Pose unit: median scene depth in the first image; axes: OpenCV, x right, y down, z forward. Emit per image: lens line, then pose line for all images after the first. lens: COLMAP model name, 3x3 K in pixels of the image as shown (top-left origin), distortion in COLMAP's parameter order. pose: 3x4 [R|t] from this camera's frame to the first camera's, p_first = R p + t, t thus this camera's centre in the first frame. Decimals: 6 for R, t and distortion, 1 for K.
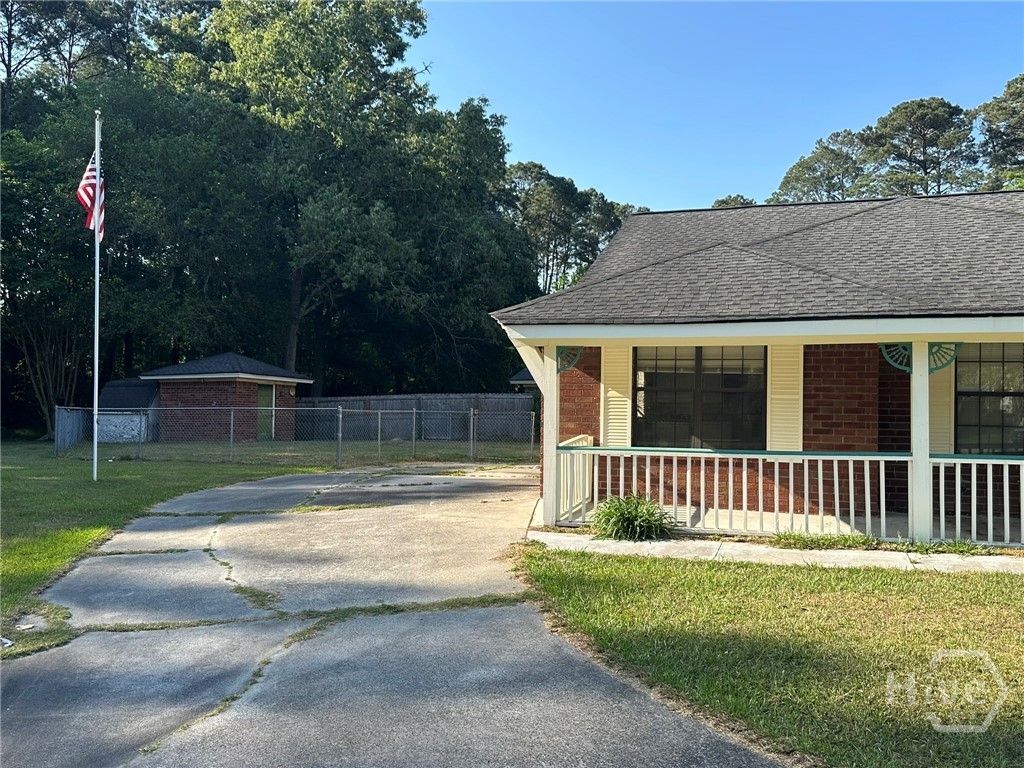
lens RADIAL K [[880.8, 0, 517.2], [0, 880.8, 389.1], [0, 0, 1]] dist [0.137870, -0.263689]
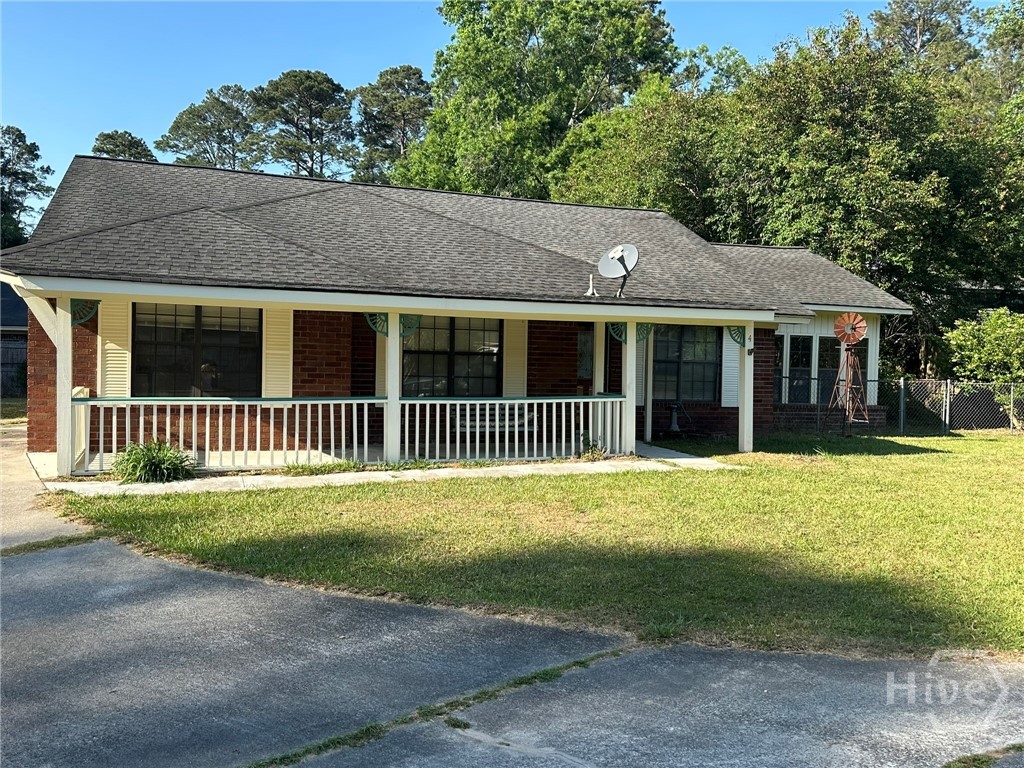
lens RADIAL K [[880.8, 0, 517.2], [0, 880.8, 389.1], [0, 0, 1]] dist [0.137870, -0.263689]
pose [[0.785840, -0.012550, 0.618303, -0.174998], [-0.021608, 0.998626, 0.047733, -0.005259], [-0.618053, -0.050871, 0.784489, -0.115810]]
